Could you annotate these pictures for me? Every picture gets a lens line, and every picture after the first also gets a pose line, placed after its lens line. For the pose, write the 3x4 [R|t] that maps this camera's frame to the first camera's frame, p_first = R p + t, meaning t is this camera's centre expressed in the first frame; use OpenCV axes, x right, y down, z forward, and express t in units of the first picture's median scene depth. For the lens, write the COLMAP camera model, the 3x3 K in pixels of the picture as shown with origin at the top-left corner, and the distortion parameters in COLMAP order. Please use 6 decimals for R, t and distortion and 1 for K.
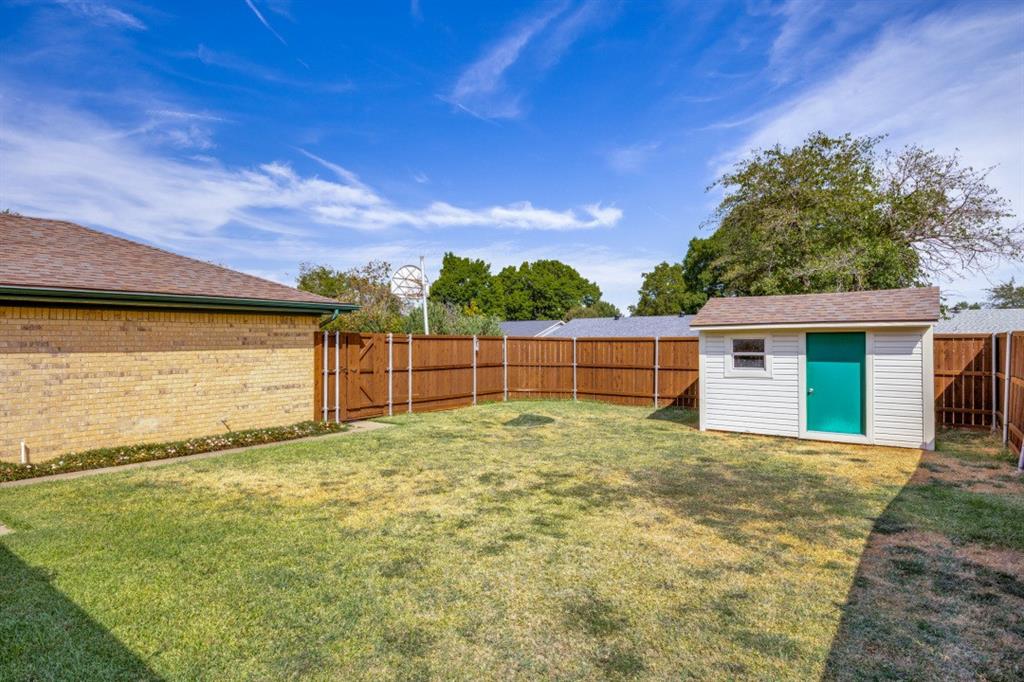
lens RADIAL K [[632.7, 0, 510.8], [0, 632.7, 341.6], [0, 0, 1]] dist [-0.010677, 0.000204]
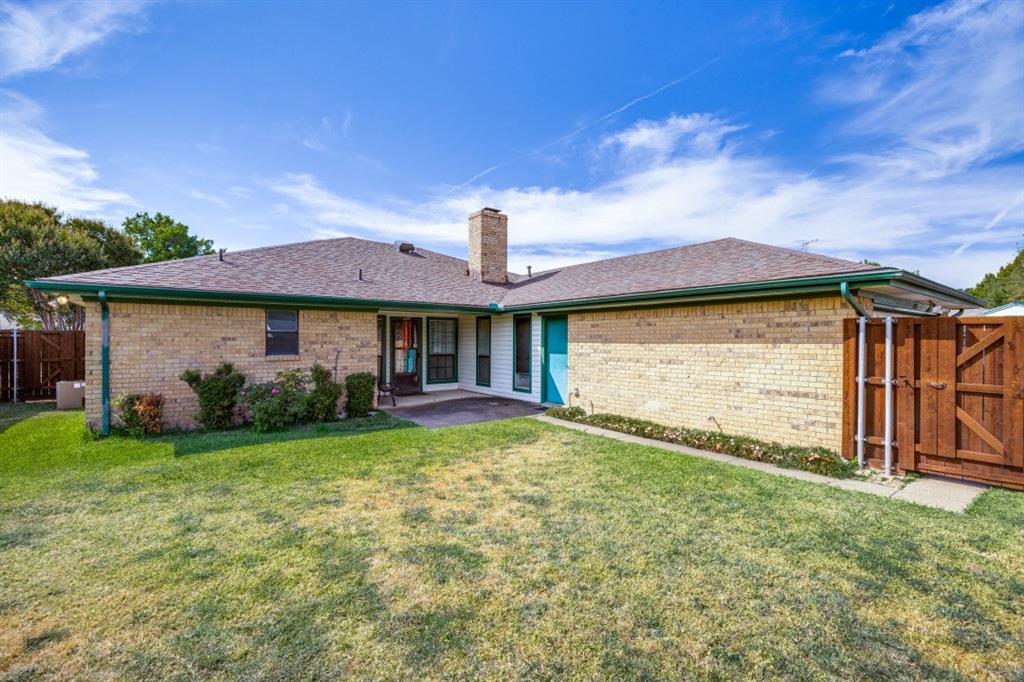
lens RADIAL K [[444.2, 0, 501.9], [0, 444.2, 344.7], [0, 0, 1]] dist [-0.008536, -0.000258]
pose [[-0.308111, 0.019301, -0.951154, 0.269788], [0.002643, 0.999808, 0.019432, 0.001549], [0.951347, 0.003473, -0.308103, 0.890327]]
